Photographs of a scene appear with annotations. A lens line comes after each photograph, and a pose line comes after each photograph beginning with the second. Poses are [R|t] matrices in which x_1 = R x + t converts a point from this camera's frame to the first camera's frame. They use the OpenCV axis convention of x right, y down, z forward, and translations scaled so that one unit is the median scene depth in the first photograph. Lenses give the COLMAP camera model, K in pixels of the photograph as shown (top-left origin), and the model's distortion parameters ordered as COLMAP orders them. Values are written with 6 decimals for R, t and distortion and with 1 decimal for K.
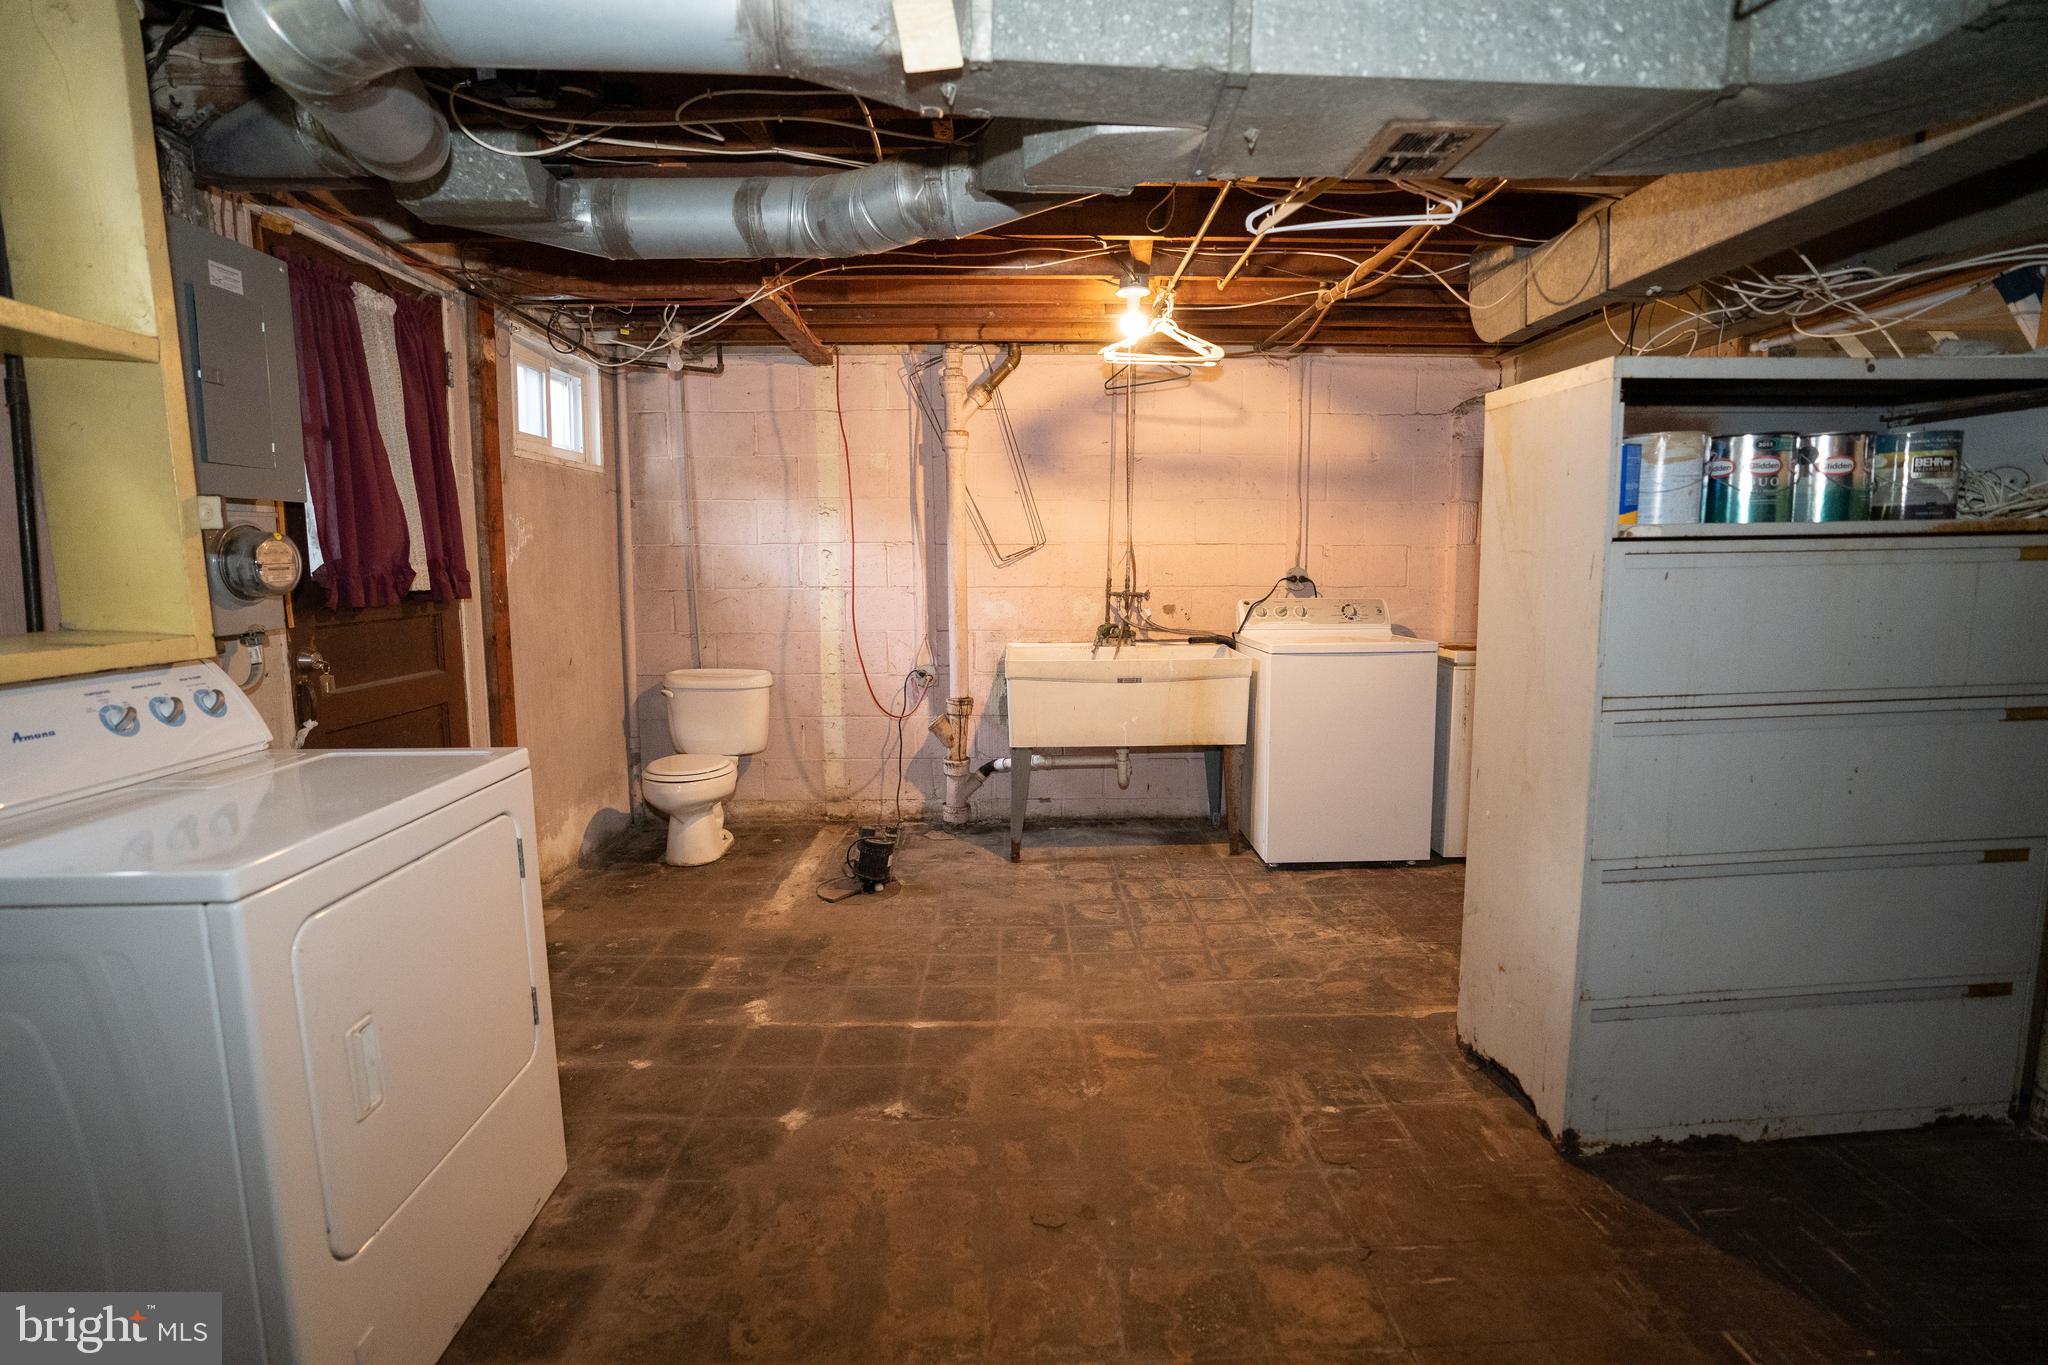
lens RADIAL K [[953.1, 0, 1030.8], [0, 953.1, 676.2], [0, 0, 1]] dist [-0.068564, 0.028330]
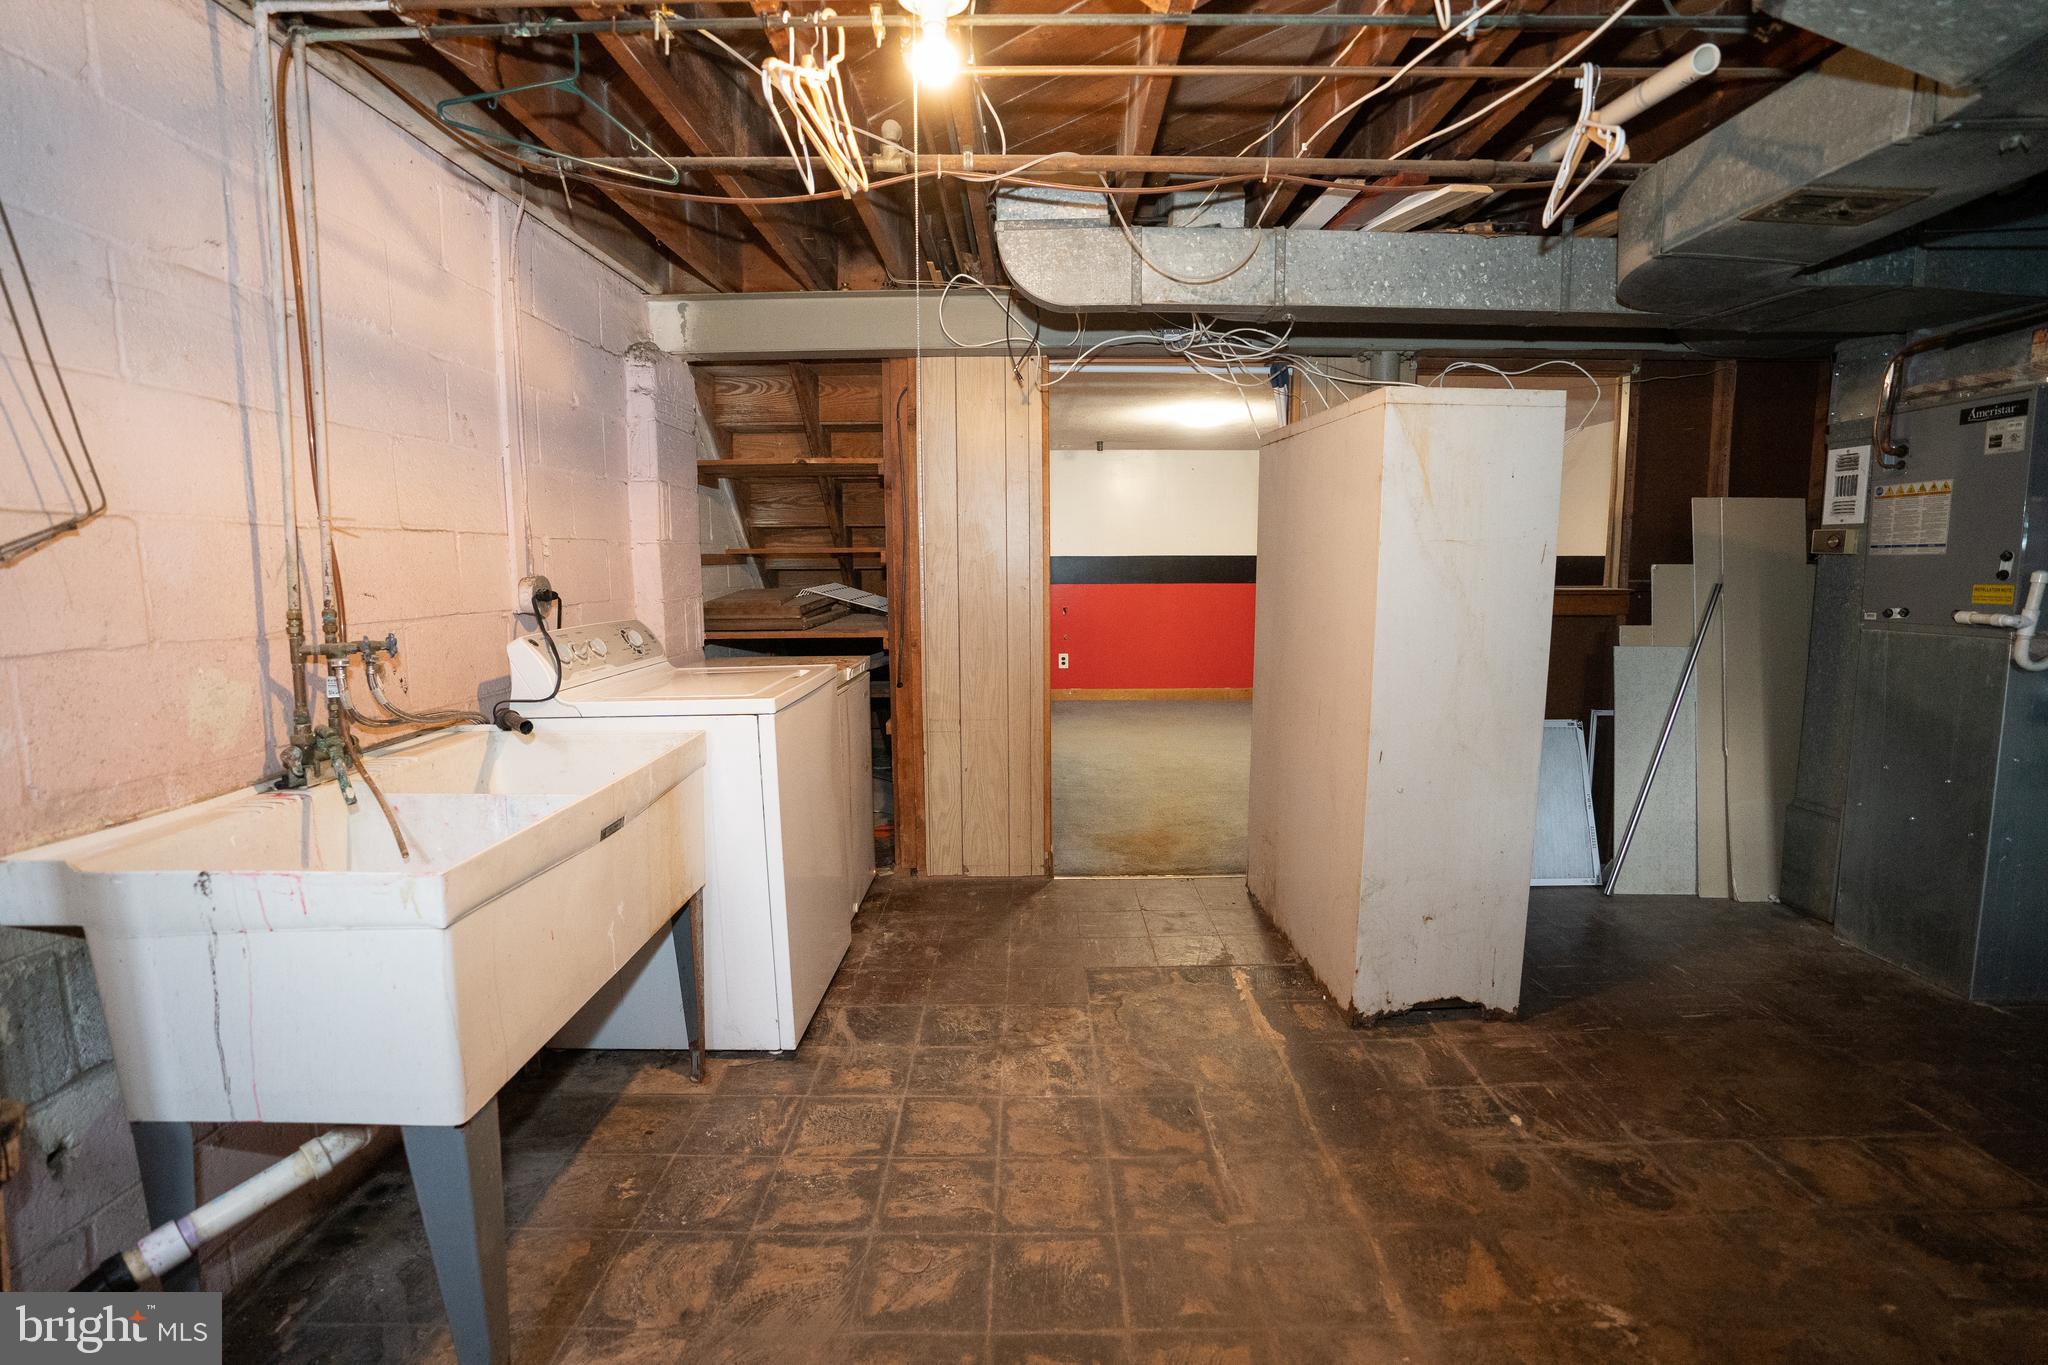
lens RADIAL K [[953.1, 0, 1030.8], [0, 953.1, 676.2], [0, 0, 1]] dist [-0.068564, 0.028330]
pose [[0.011748, -0.116736, 0.993093, -0.369737], [0.131718, 0.984688, 0.114190, -0.102897], [-0.991218, 0.129466, 0.026945, 0.900101]]
